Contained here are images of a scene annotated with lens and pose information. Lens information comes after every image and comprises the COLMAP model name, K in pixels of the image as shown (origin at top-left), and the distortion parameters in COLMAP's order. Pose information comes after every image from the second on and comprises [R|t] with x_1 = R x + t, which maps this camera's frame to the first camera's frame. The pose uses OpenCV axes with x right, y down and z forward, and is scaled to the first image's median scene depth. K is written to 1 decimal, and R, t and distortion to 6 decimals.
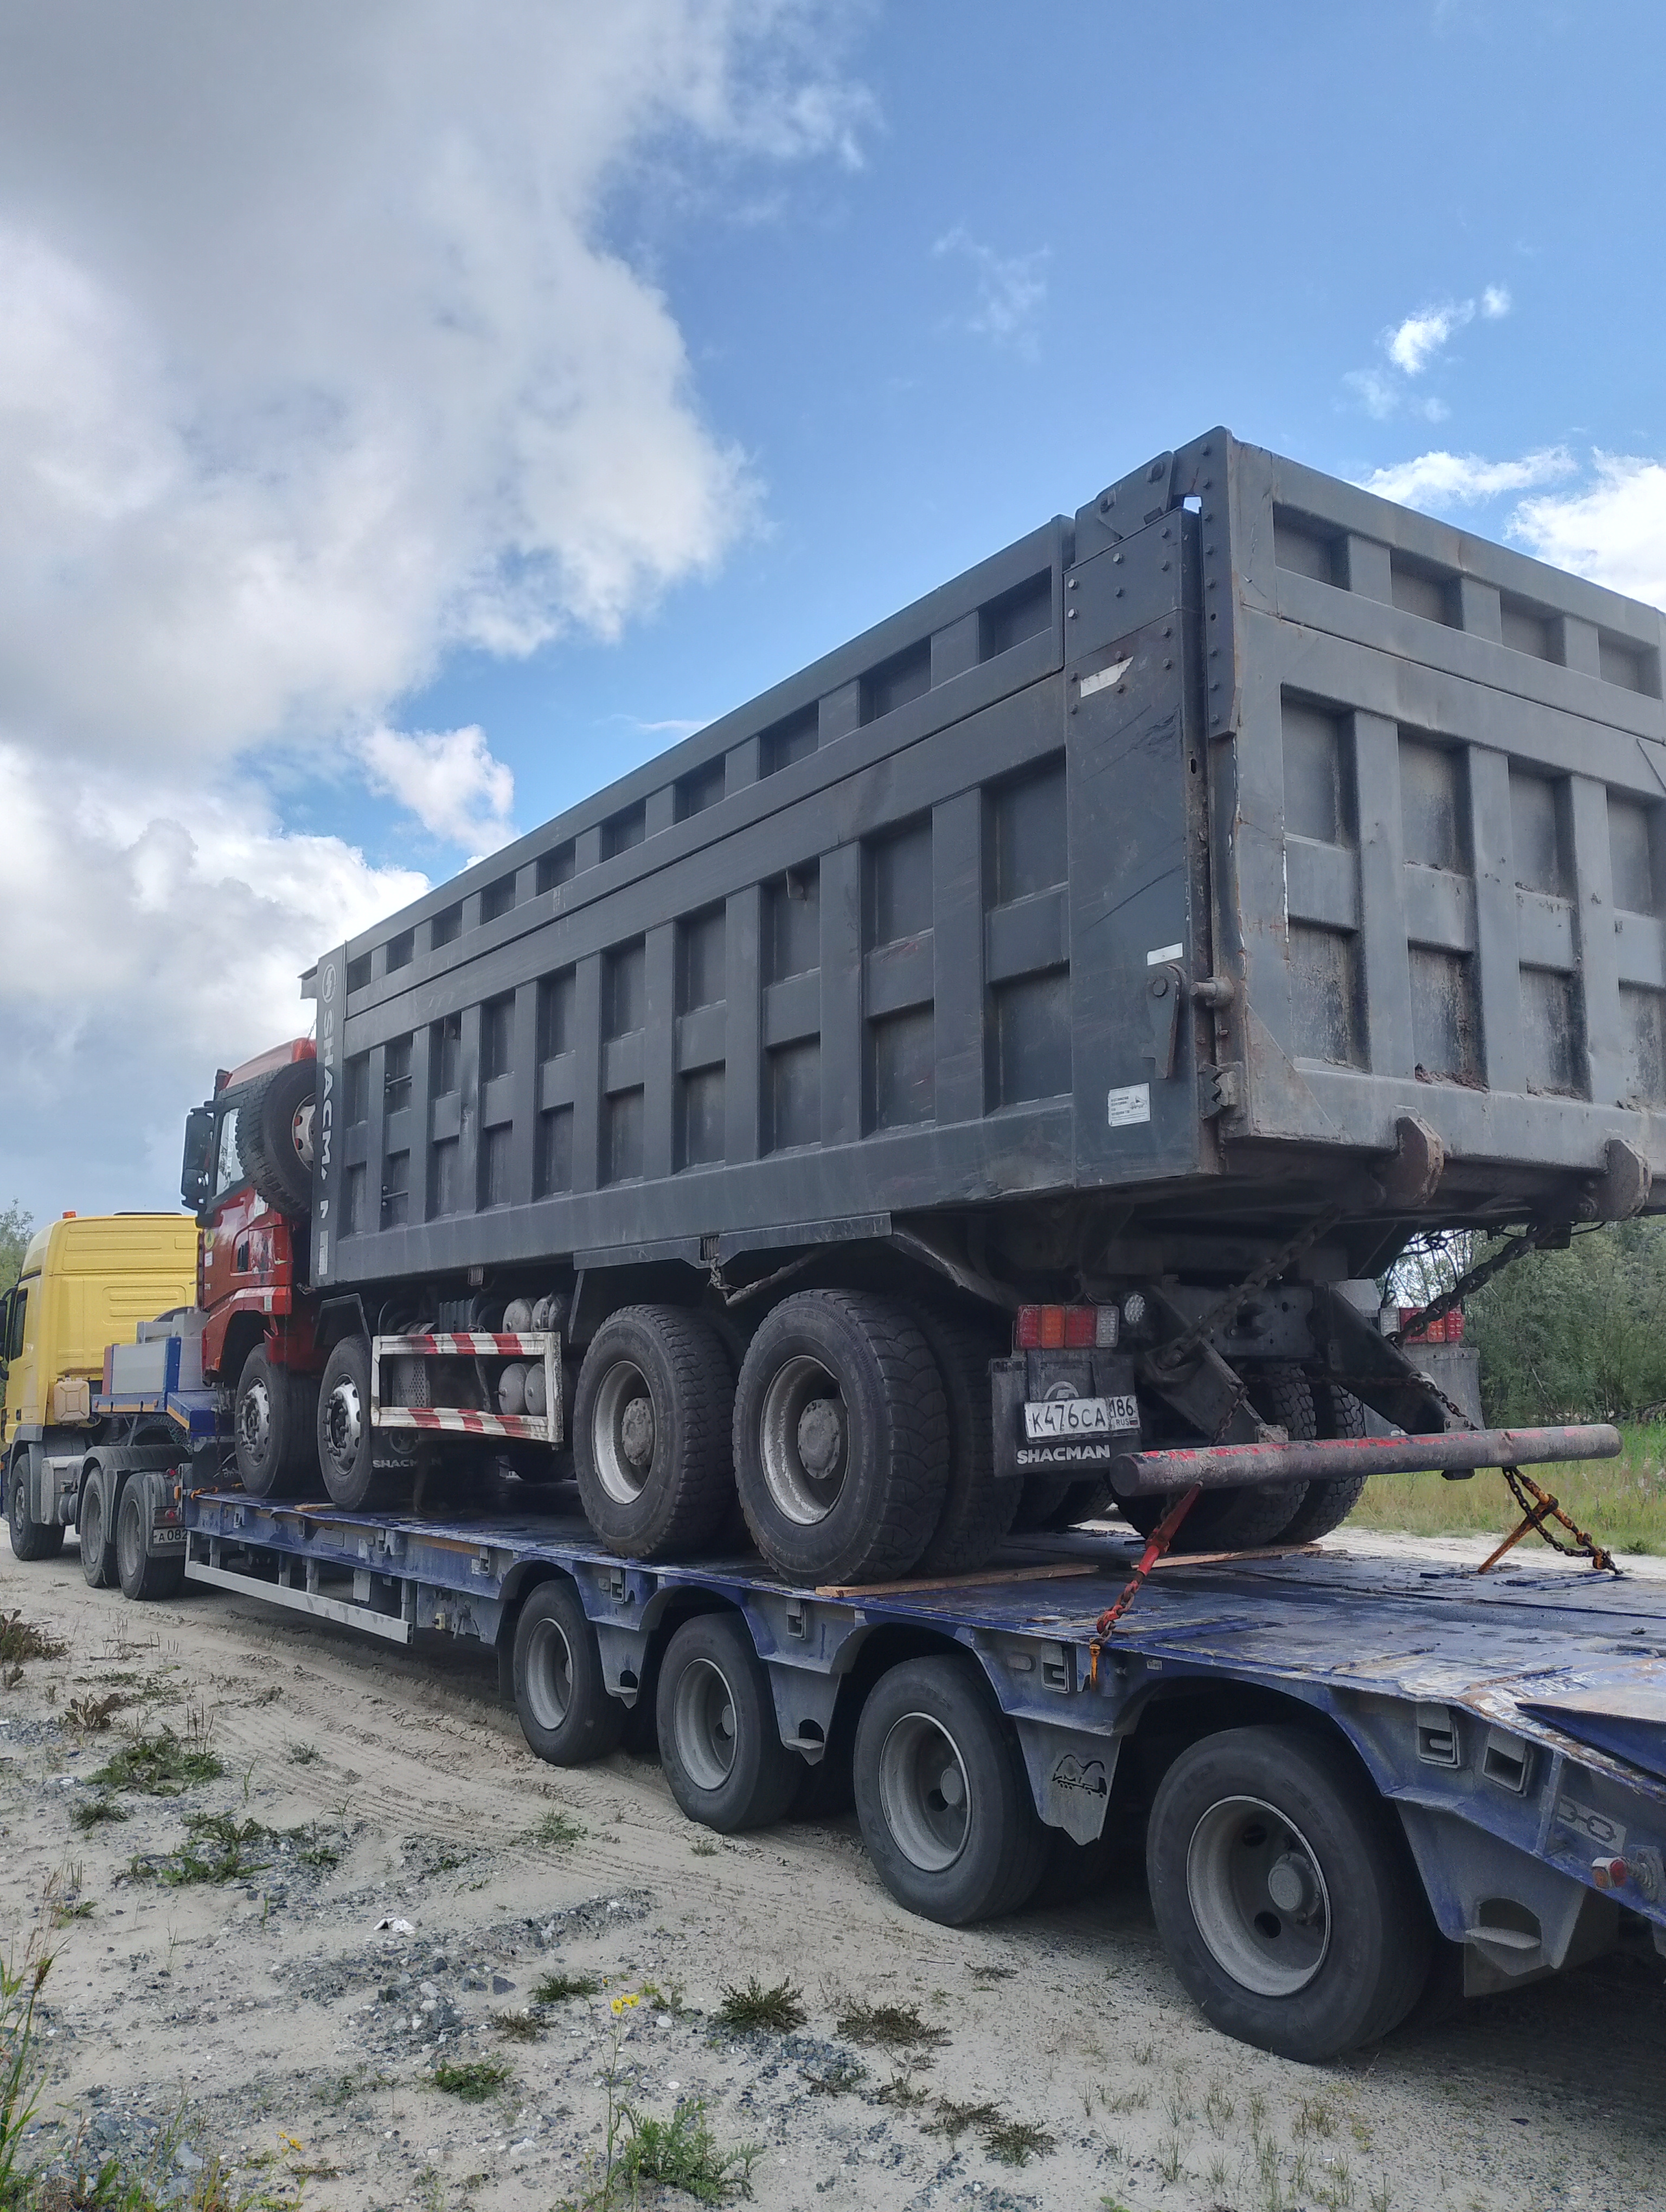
lens RADIAL K [[1794.1, 0, 833.0], [0, 1794.1, 1106.0], [0, 0, 1]] dist [-0.001951, -0.000109]
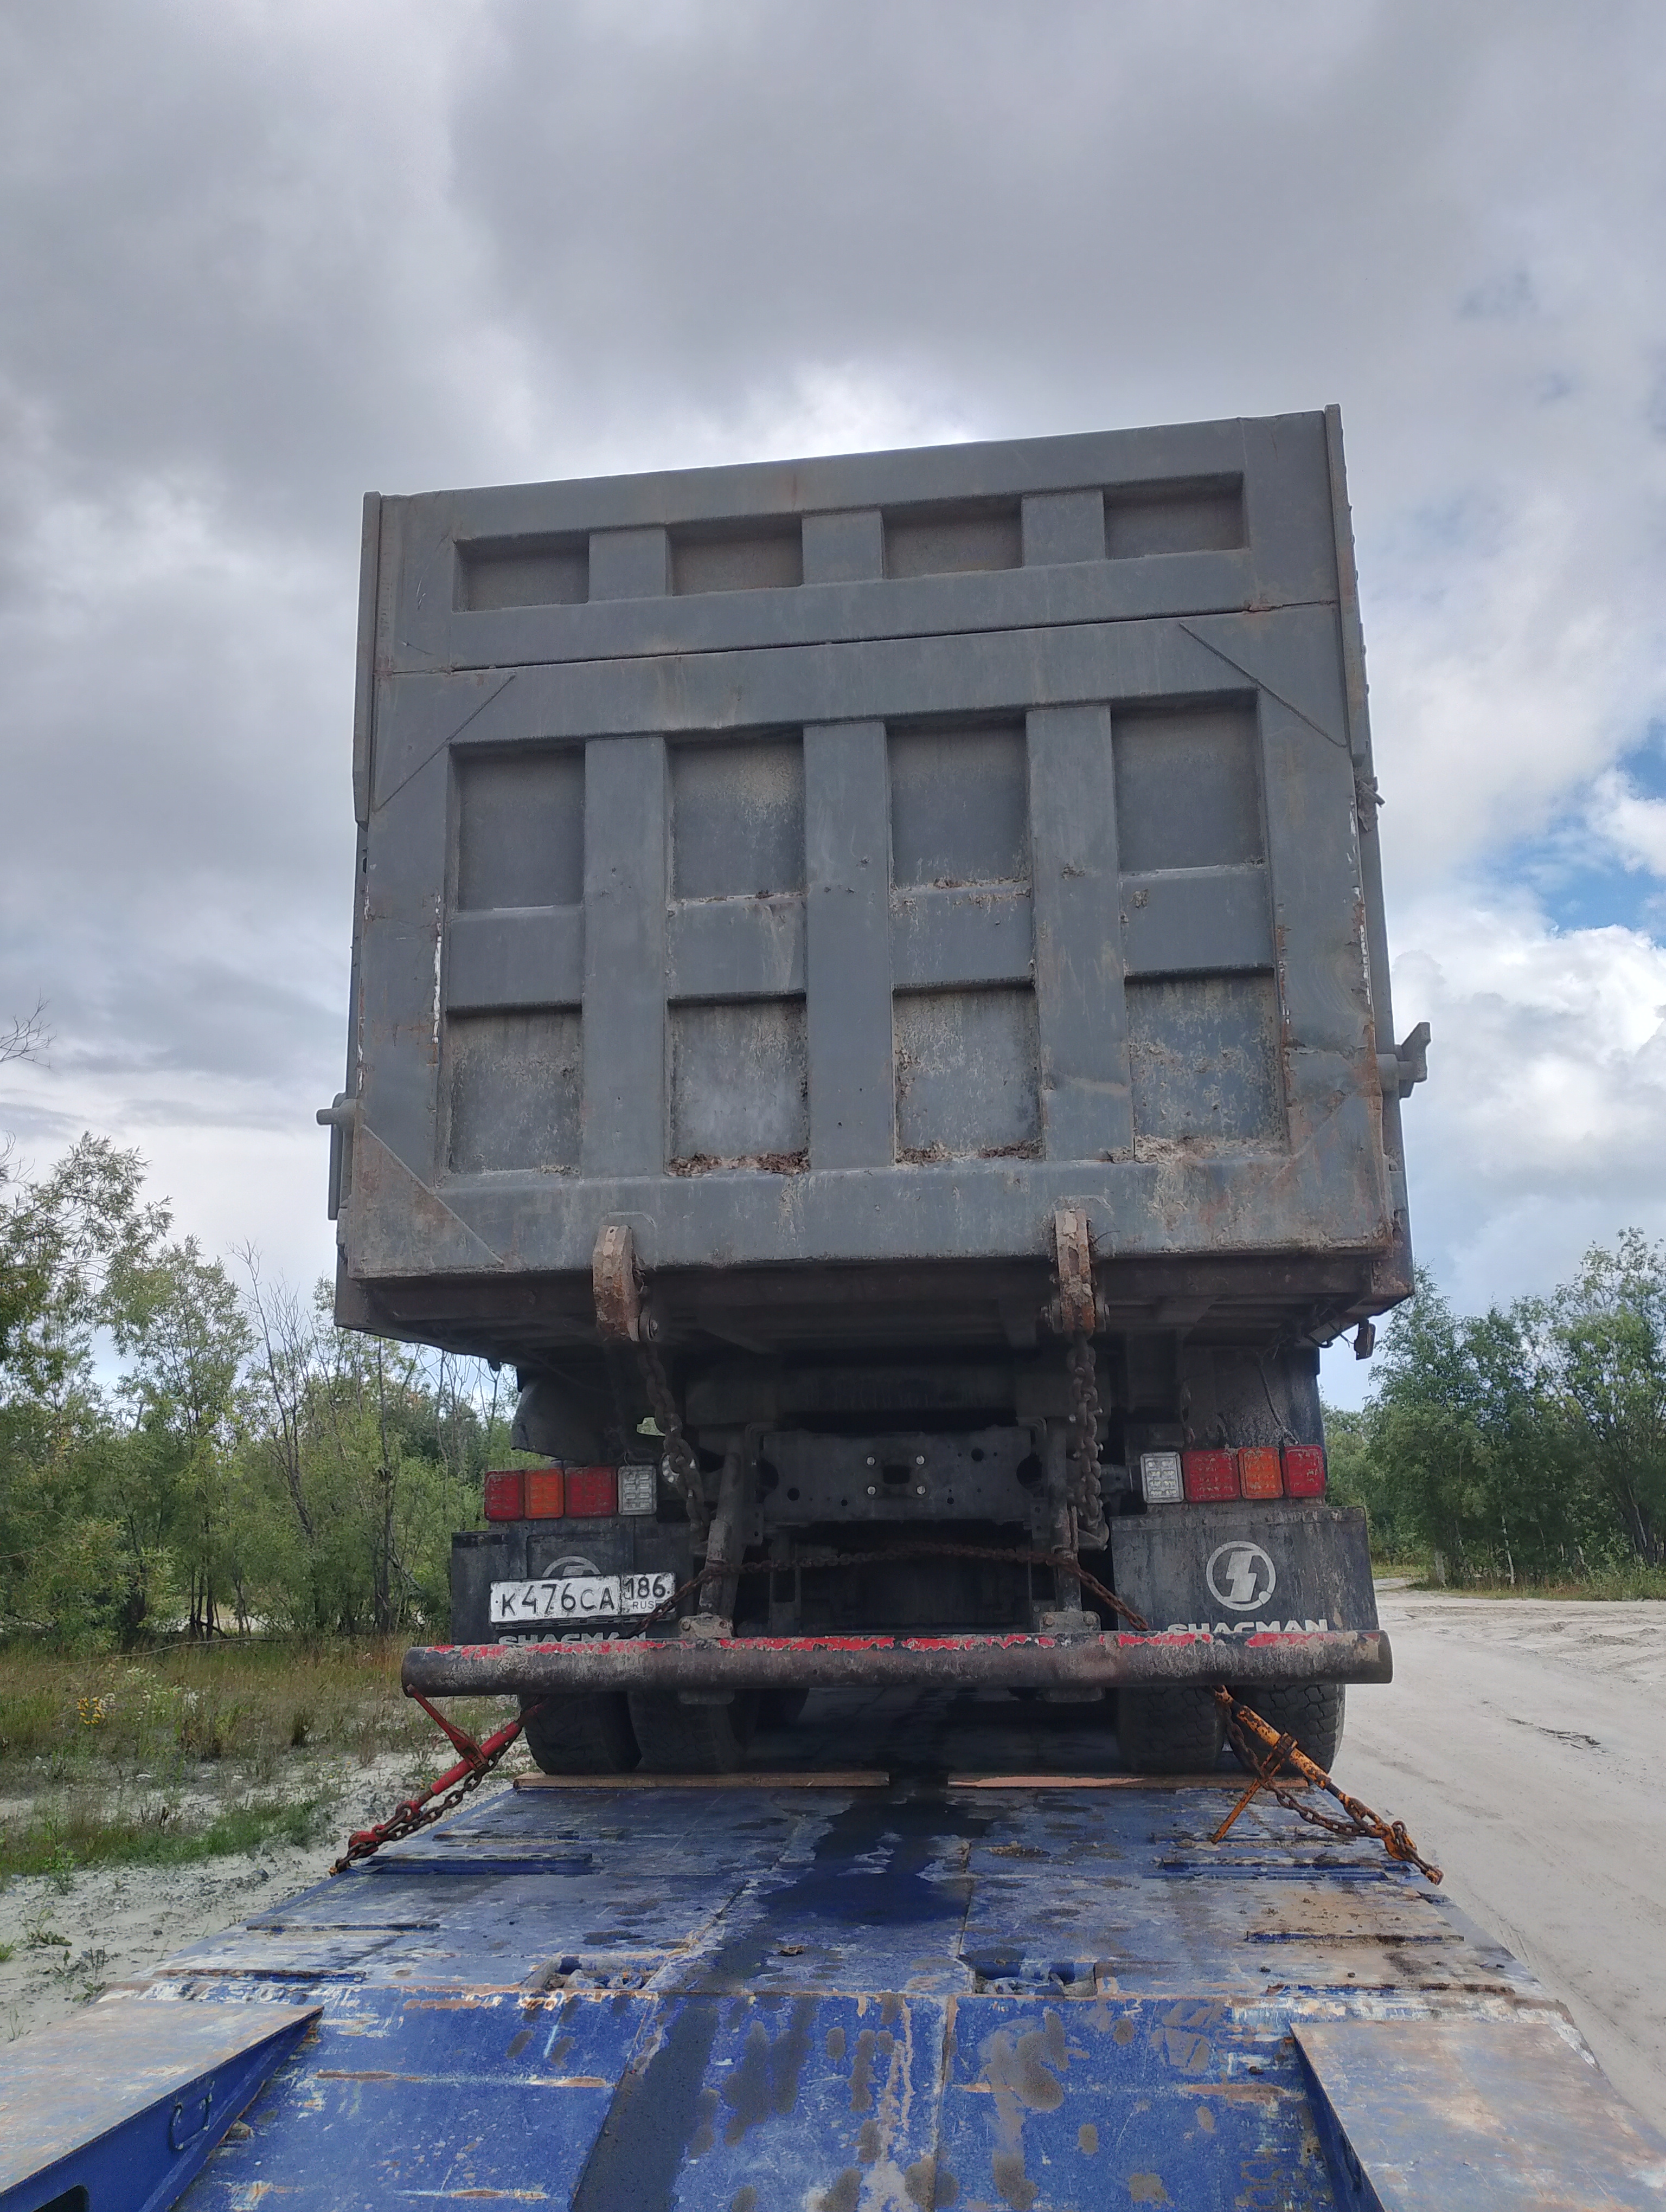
lens RADIAL K [[1819.5, 0, 833.0], [0, 1819.5, 1106.0], [0, 0, 1]] dist [0.056515, 0.000371]
pose [[0.746006, -0.152195, -0.648314, 0.808864], [0.108615, 0.988306, -0.107028, 0.044321], [0.657022, 0.009427, 0.753813, 0.396696]]
